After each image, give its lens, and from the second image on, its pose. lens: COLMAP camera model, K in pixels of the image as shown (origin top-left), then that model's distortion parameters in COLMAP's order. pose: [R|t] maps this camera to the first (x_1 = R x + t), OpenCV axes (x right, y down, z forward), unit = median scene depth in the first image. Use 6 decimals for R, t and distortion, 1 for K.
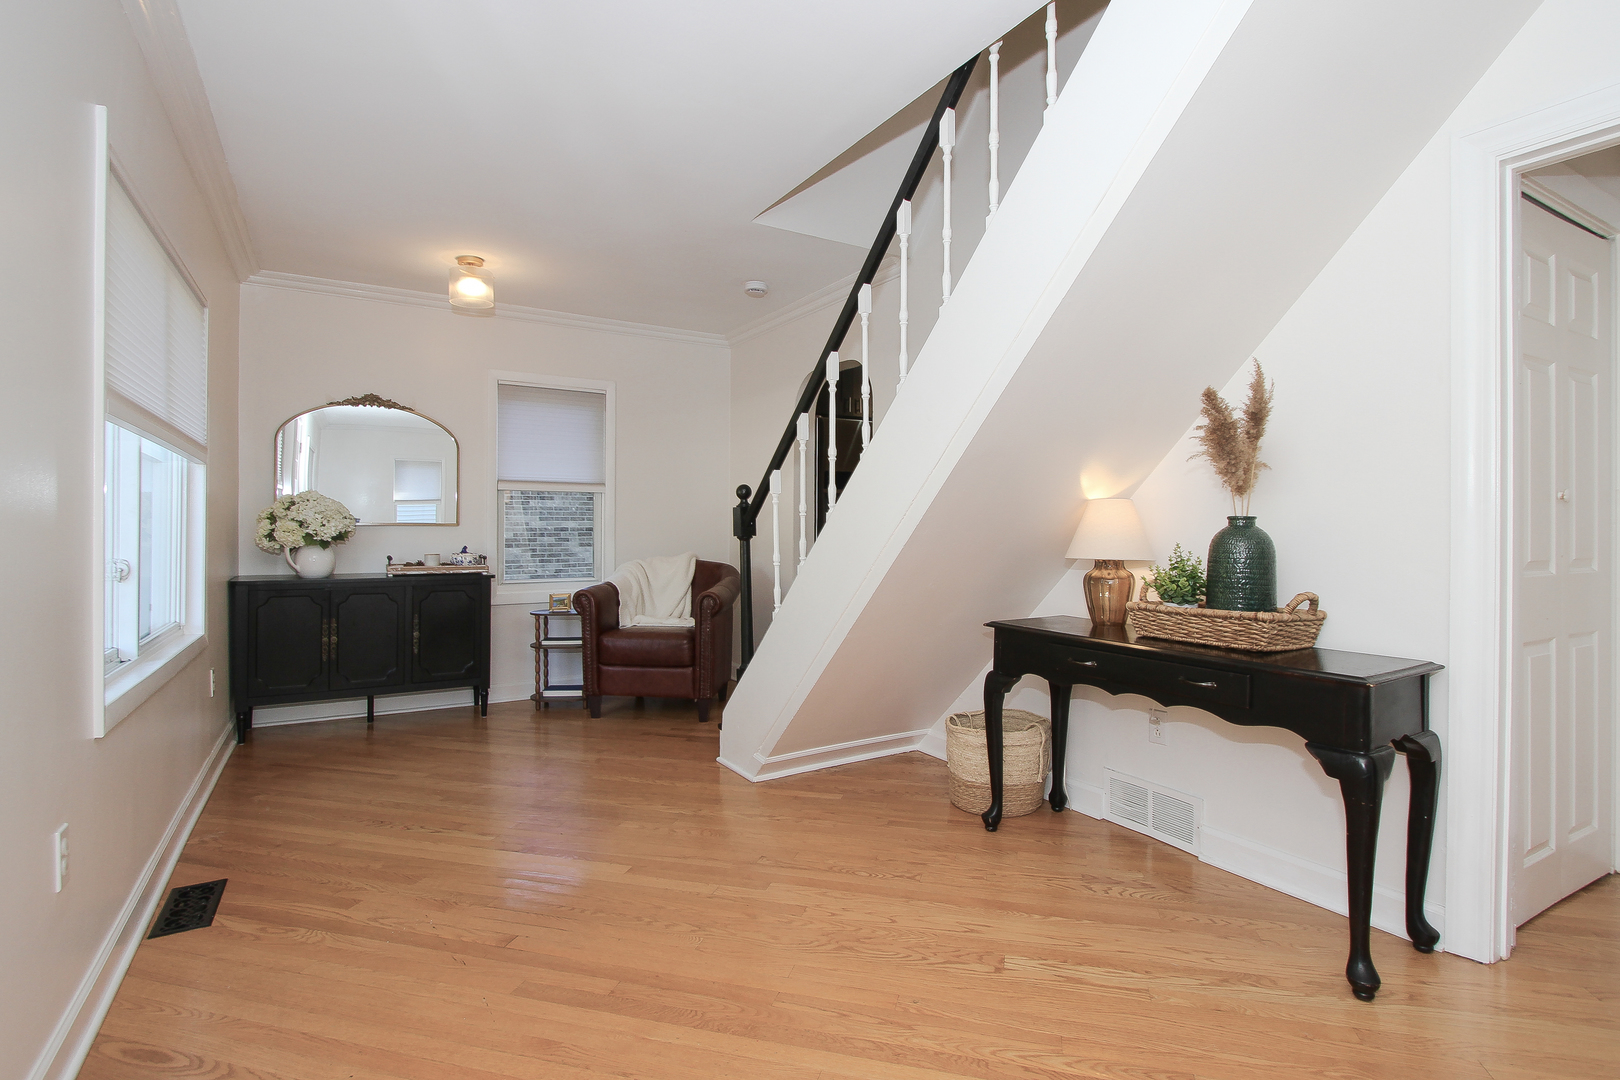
lens RADIAL K [[755.0, 0, 808.5], [0, 755.0, 527.3], [0, 0, 1]] dist [-0.002042, -0.000260]
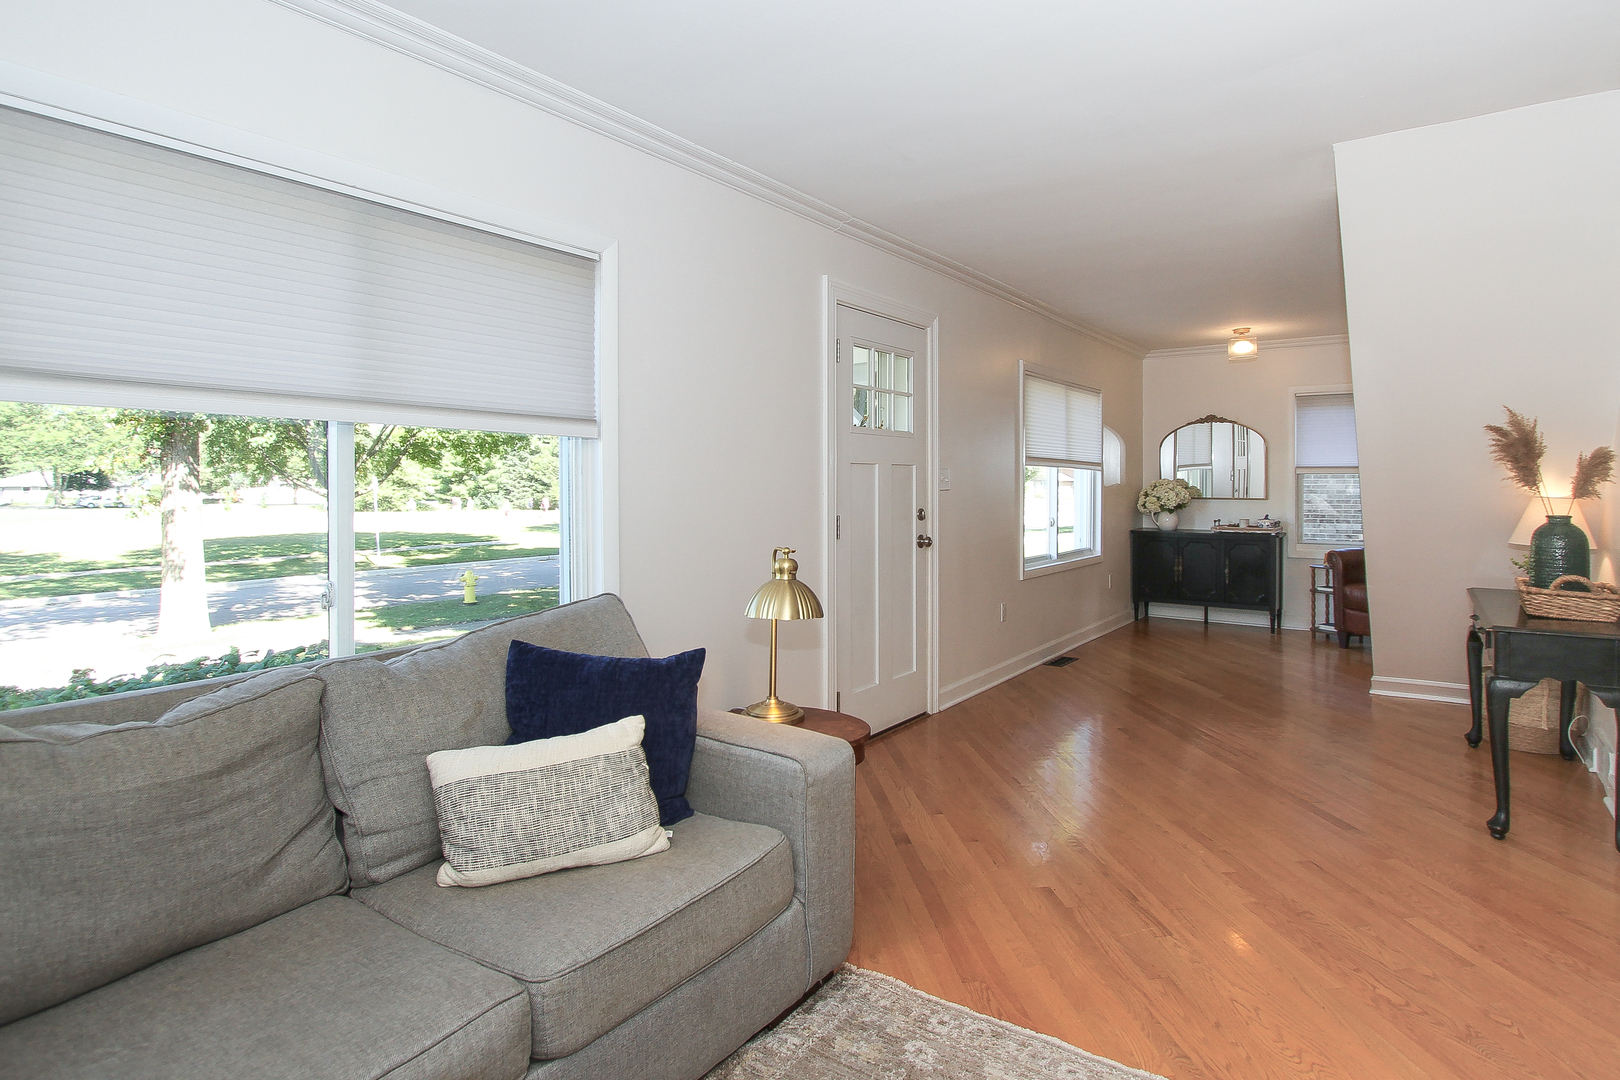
lens RADIAL K [[755.0, 0, 808.5], [0, 755.0, 527.3], [0, 0, 1]] dist [-0.002042, -0.000260]
pose [[0.325010, 0.049736, -0.944402, 0.651083], [0.002657, 0.998564, 0.053503, -0.031509], [0.945707, -0.019899, 0.324411, -0.301471]]
